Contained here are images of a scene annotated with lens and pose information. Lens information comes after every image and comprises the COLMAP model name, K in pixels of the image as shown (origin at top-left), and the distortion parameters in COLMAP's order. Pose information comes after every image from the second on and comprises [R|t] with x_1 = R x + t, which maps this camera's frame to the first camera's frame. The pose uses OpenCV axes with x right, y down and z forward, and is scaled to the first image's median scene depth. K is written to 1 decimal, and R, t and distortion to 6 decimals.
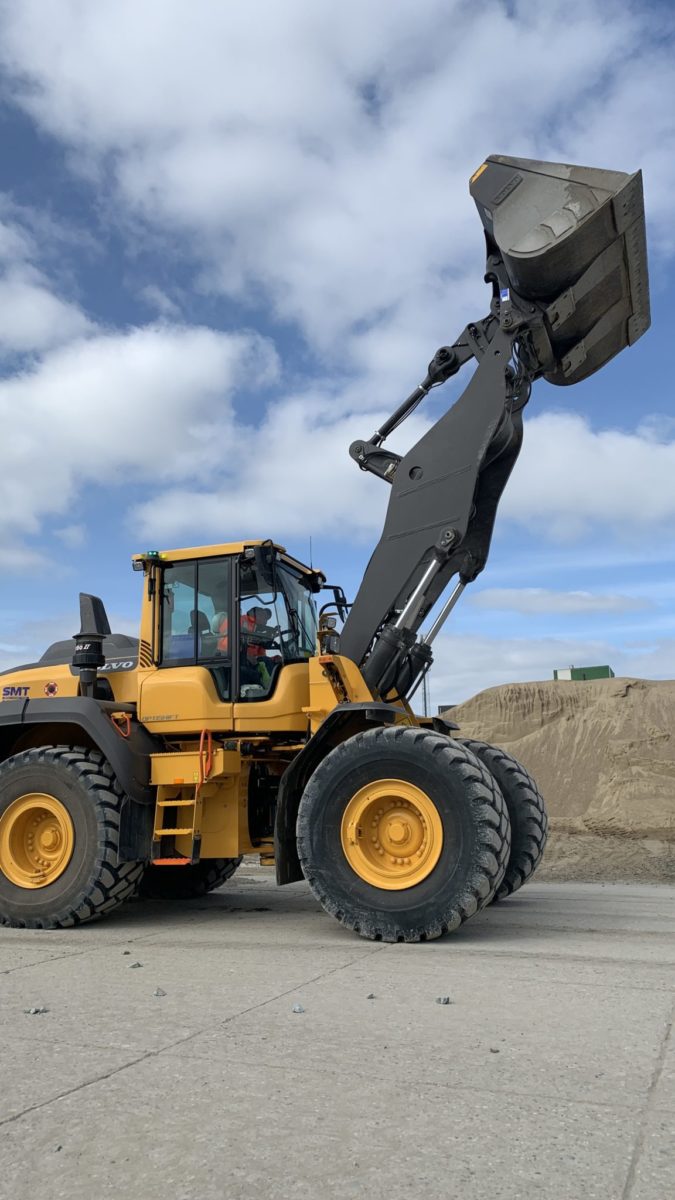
lens RADIAL K [[909.6, 0, 309.5], [0, 909.6, 595.1], [0, 0, 1]] dist [0.083436, -0.118160]
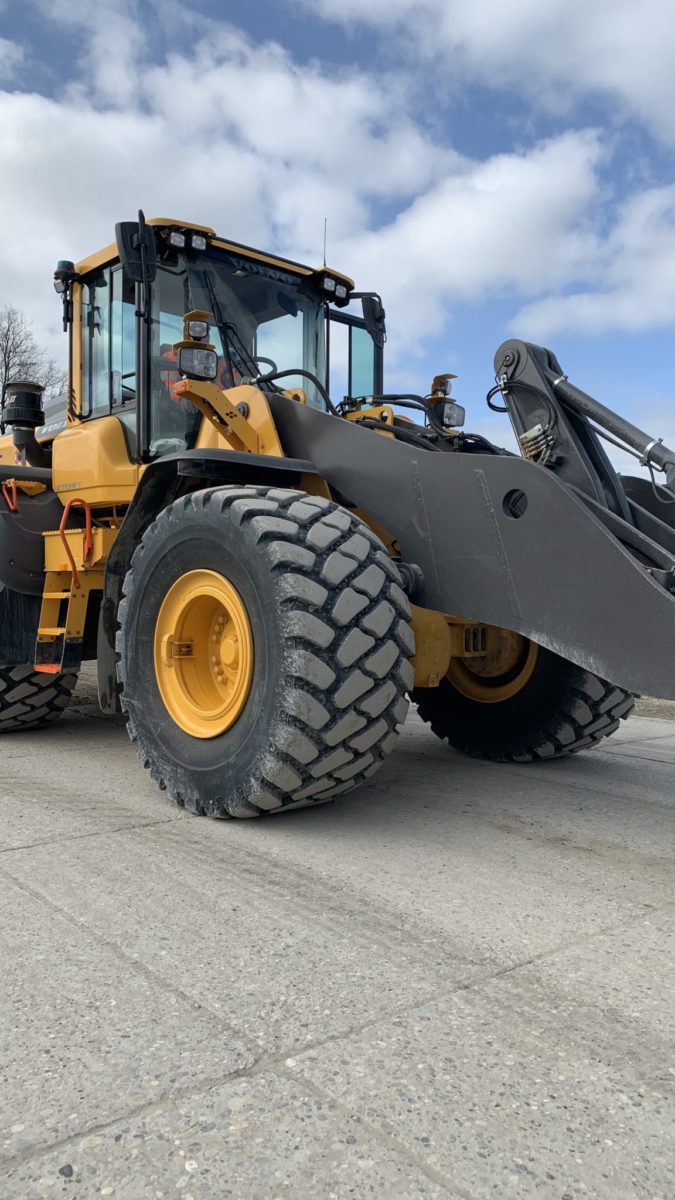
lens RADIAL K [[926.0, 0, 316.8], [0, 926.0, 591.0], [0, 0, 1]] dist [0.038525, -0.012734]
pose [[0.888166, 0.031314, -0.458454, 0.403250], [0.066750, 0.978302, 0.196135, 0.086658], [0.454649, -0.204802, 0.866805, 0.428749]]
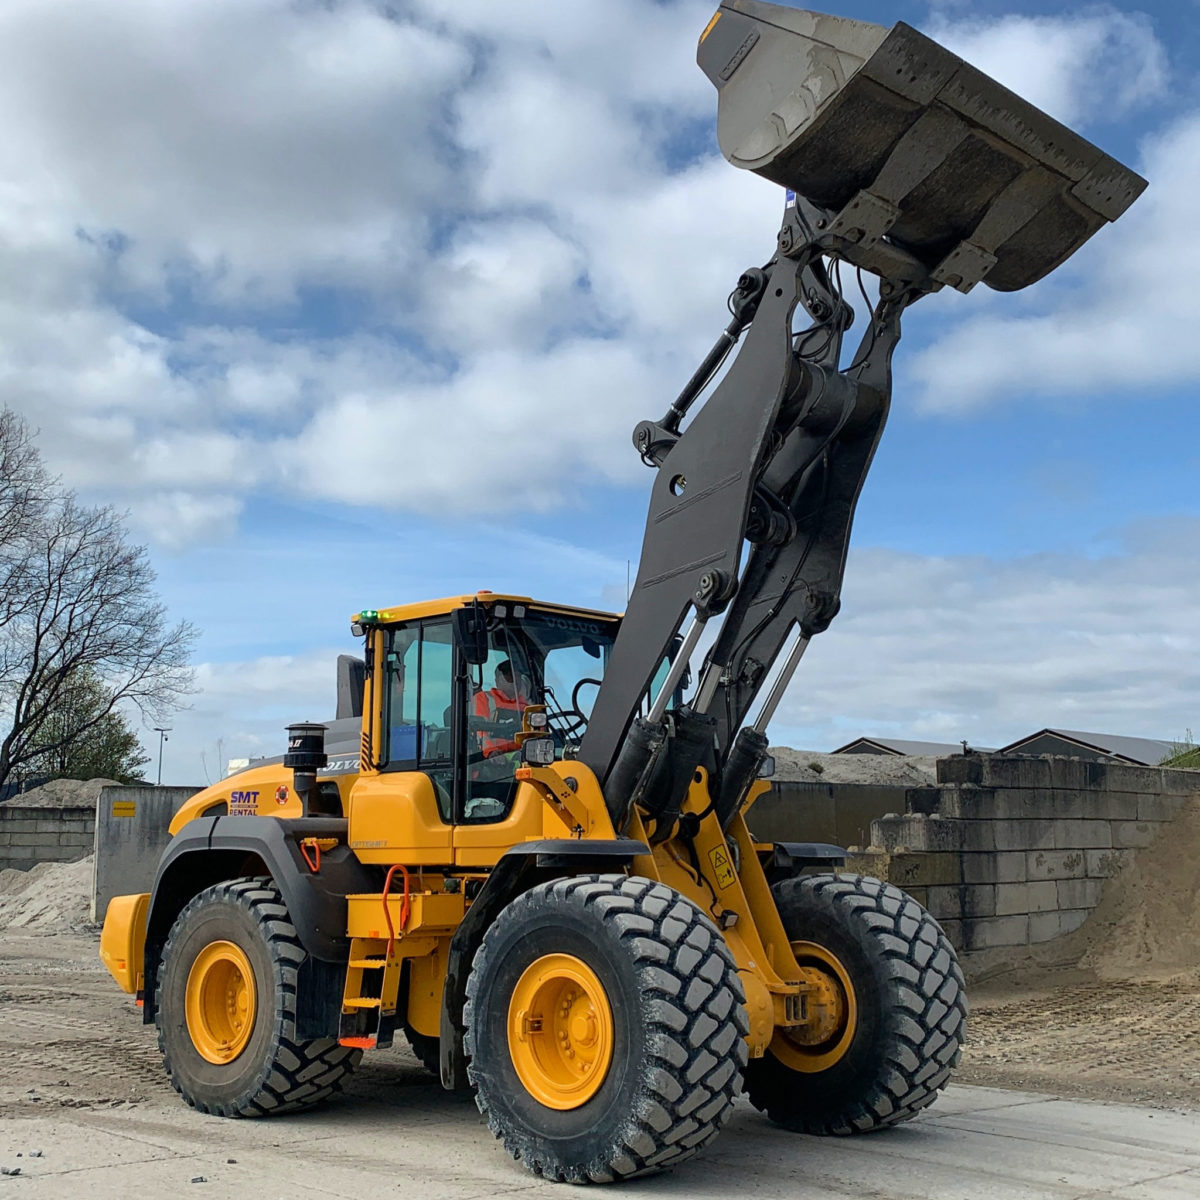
lens RADIAL K [[1602.7, 0, 600.0], [0, 1602.7, 600.0], [0, 0, 1]] dist [0.260337, -0.663414]
pose [[0.918455, -0.037661, -0.393728, 0.561172], [0.060613, 0.997100, 0.046016, -0.117405], [0.390853, -0.066129, 0.918075, -0.120624]]
